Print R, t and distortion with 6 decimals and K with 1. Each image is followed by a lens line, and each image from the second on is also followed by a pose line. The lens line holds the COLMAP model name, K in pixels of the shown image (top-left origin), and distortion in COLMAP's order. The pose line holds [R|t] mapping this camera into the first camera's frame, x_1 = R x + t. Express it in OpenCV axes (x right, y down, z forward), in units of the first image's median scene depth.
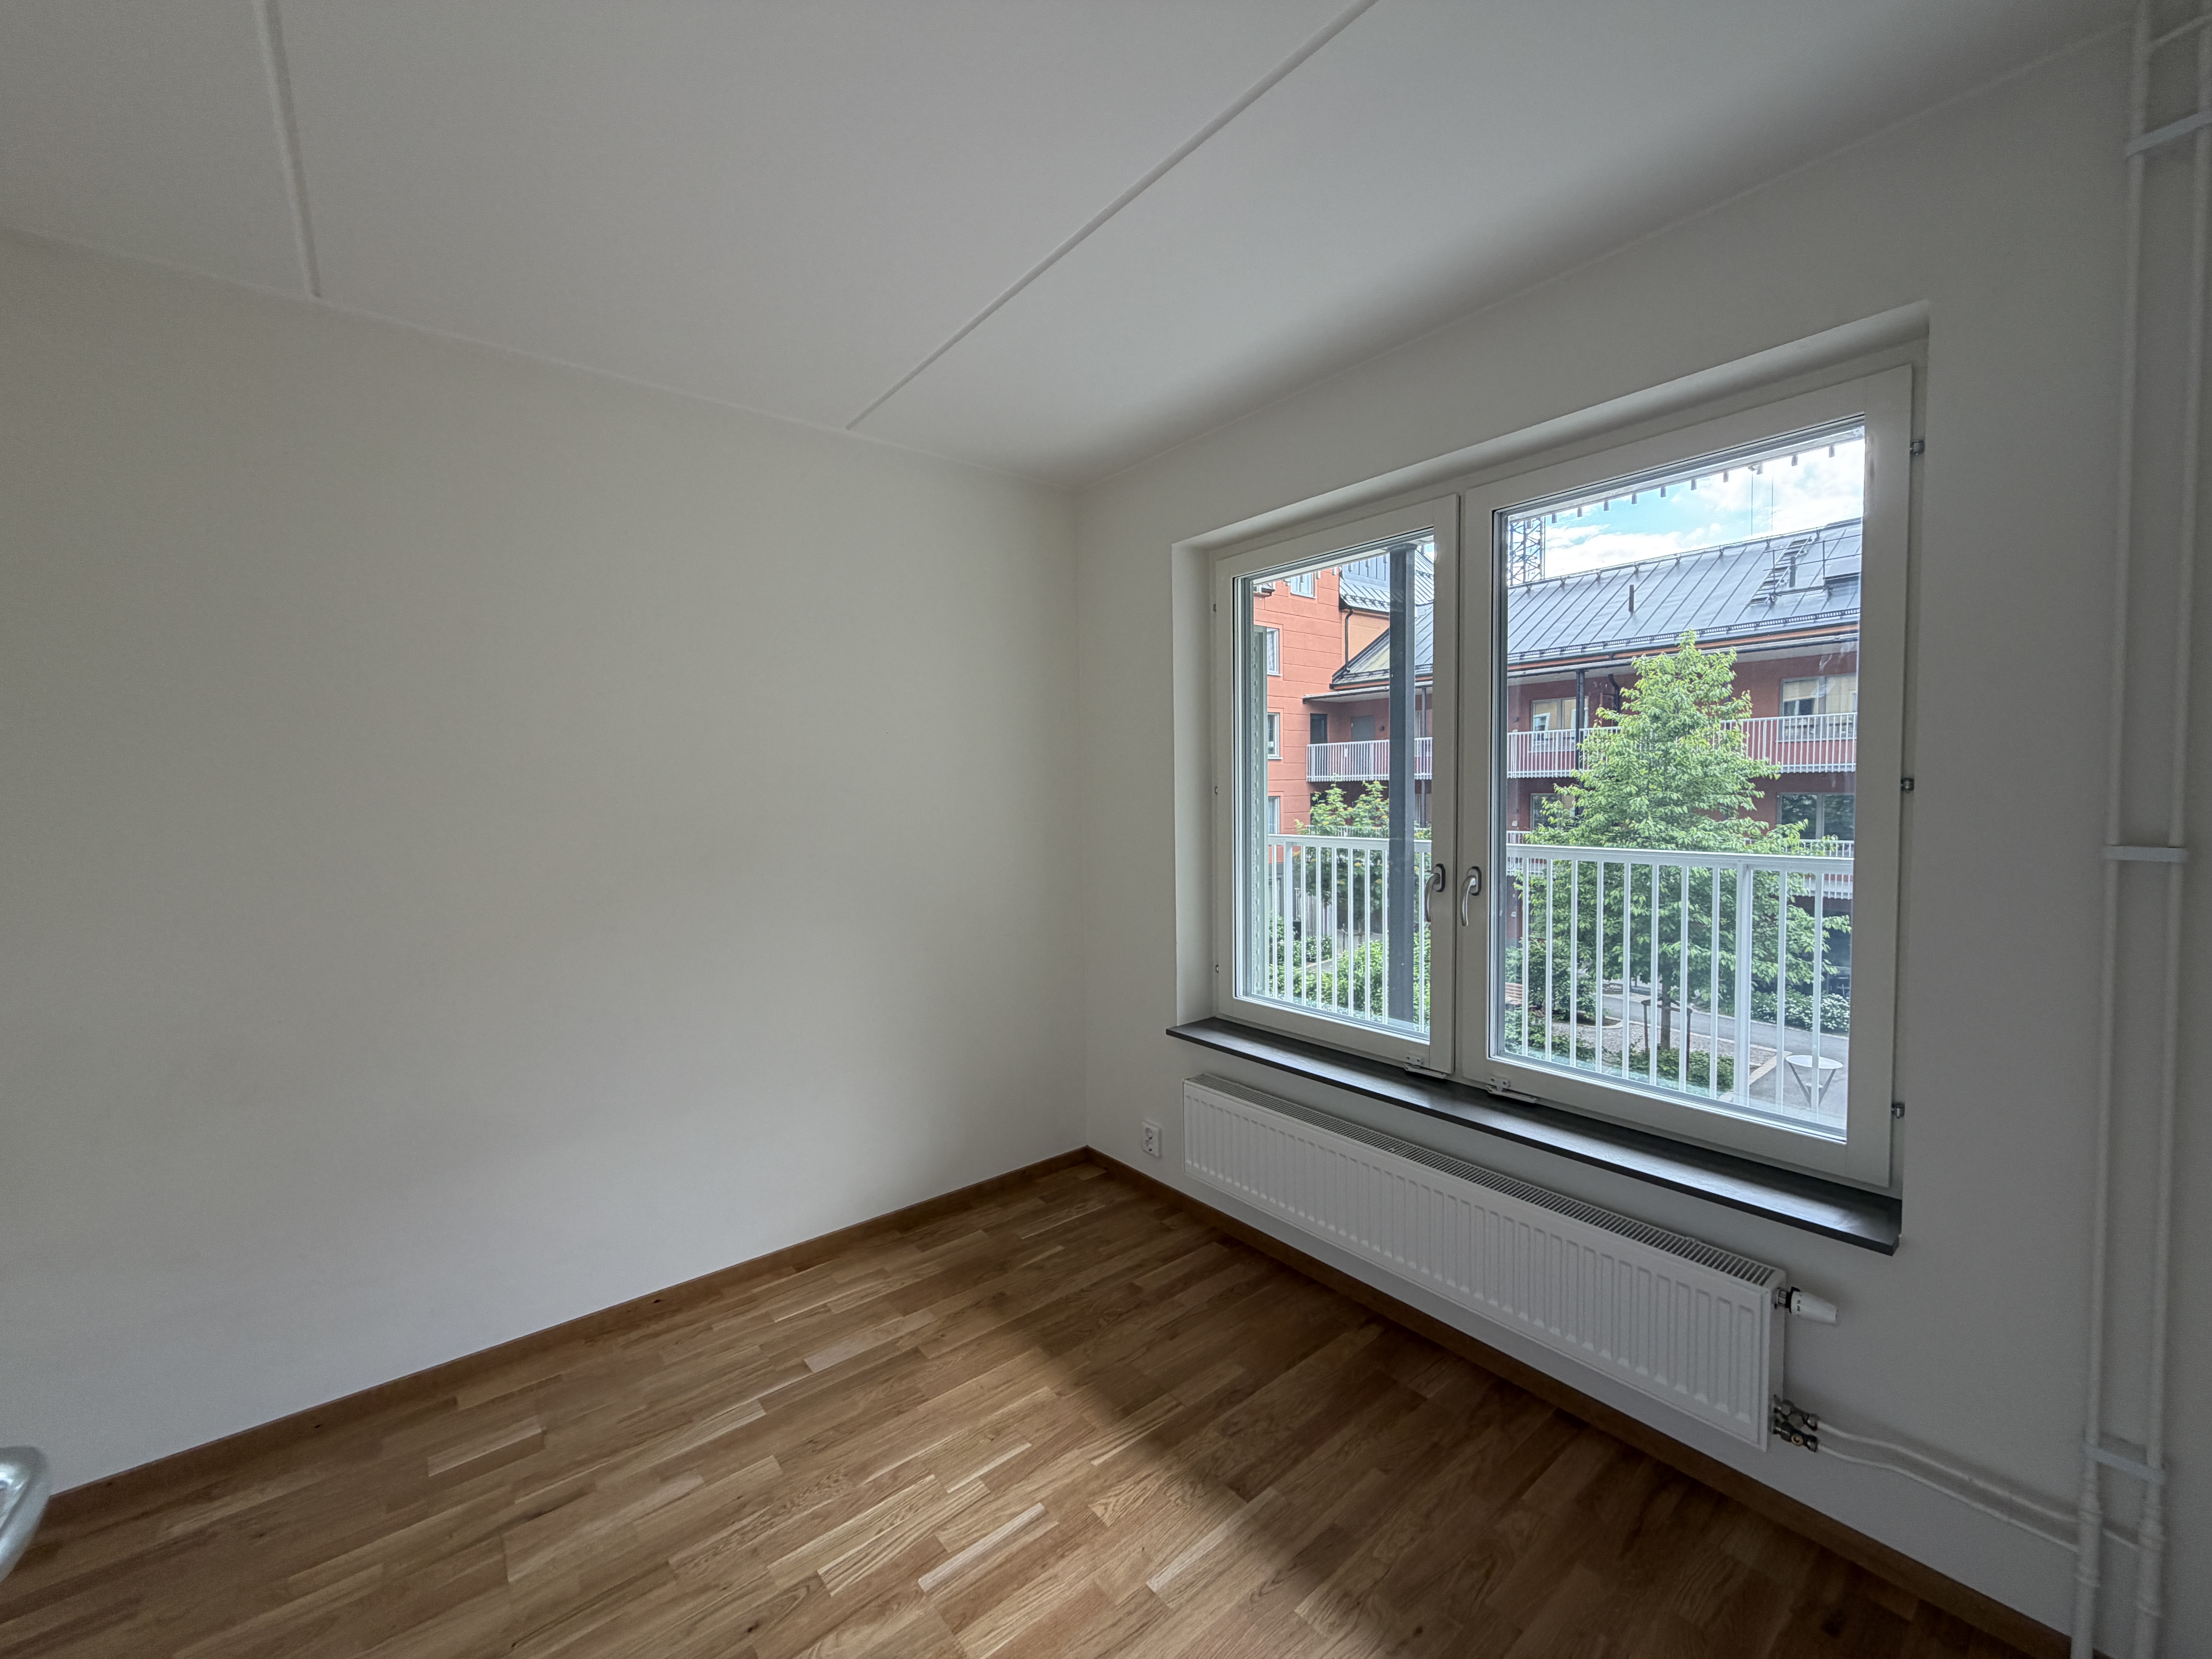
lens RADIAL K [[880.9, 0, 1100.2], [0, 880.9, 831.7], [0, 0, 1]] dist [0.009452, 0.000039]
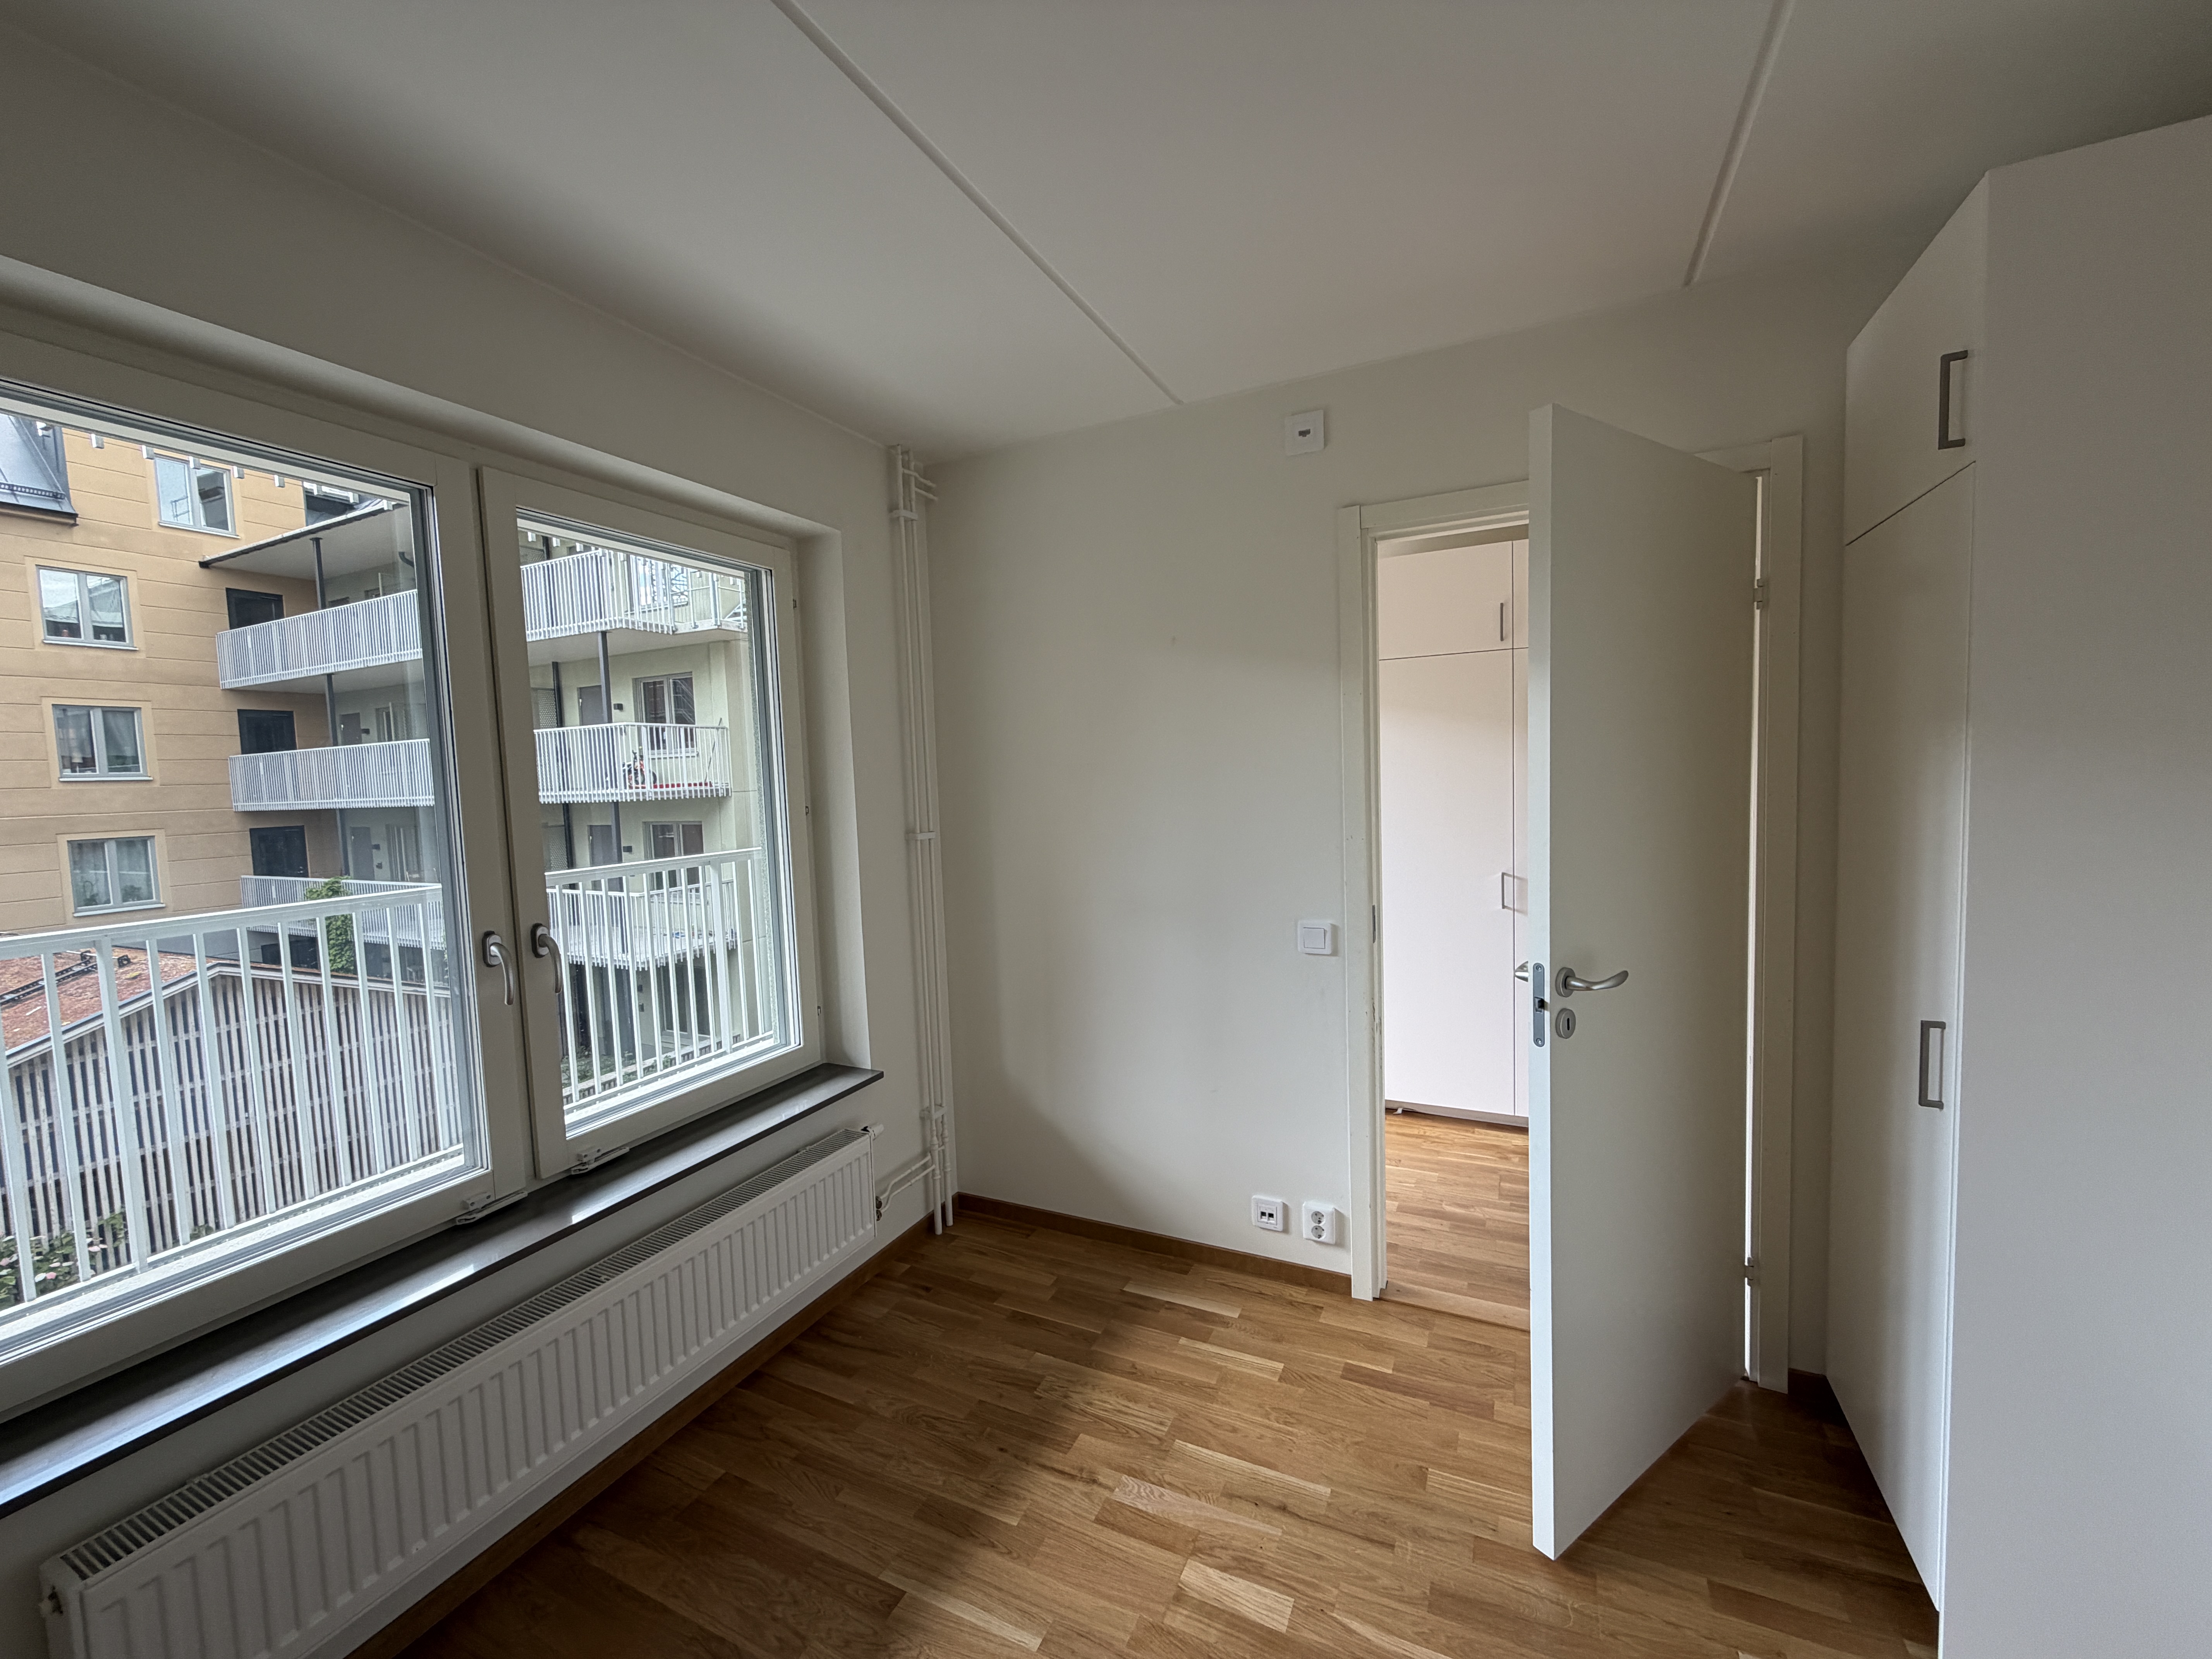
lens RADIAL K [[880.9, 0, 1099.3], [0, 880.9, 829.1], [0, 0, 1]] dist [0.009452, 0.000039]
pose [[-0.422301, -0.028919, 0.905994, -0.083361], [0.086795, 0.993608, 0.072173, -0.009413], [-0.902291, 0.109115, -0.417092, 0.126995]]
